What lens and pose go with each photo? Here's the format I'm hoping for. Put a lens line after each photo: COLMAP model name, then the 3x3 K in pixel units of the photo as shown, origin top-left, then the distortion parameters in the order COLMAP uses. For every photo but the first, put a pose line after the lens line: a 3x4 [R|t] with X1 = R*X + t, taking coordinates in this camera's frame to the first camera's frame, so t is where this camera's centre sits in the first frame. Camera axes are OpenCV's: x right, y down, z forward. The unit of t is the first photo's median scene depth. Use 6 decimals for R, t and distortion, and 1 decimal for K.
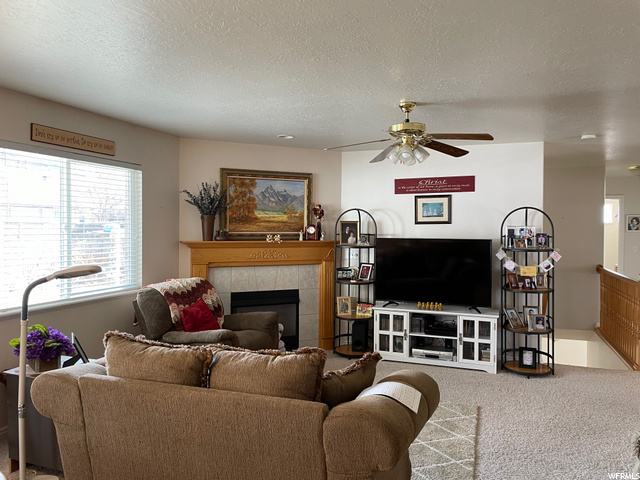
lens RADIAL K [[483.6, 0, 325.2], [0, 483.6, 223.3], [0, 0, 1]] dist [0.086348, -0.111376]
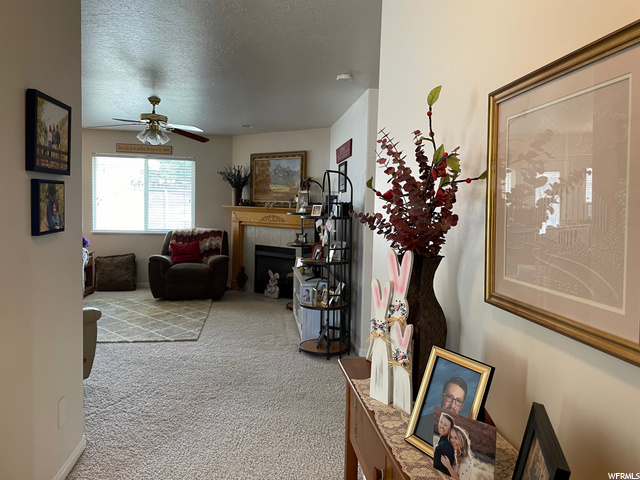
lens RADIAL K [[483.6, 0, 325.2], [0, 483.6, 223.3], [0, 0, 1]] dist [0.086348, -0.111376]
pose [[0.470272, 0.035896, -0.881791, 0.965961], [-0.017863, 0.999355, 0.031155, 0.031905], [0.882341, 0.001100, 0.470609, 0.463196]]
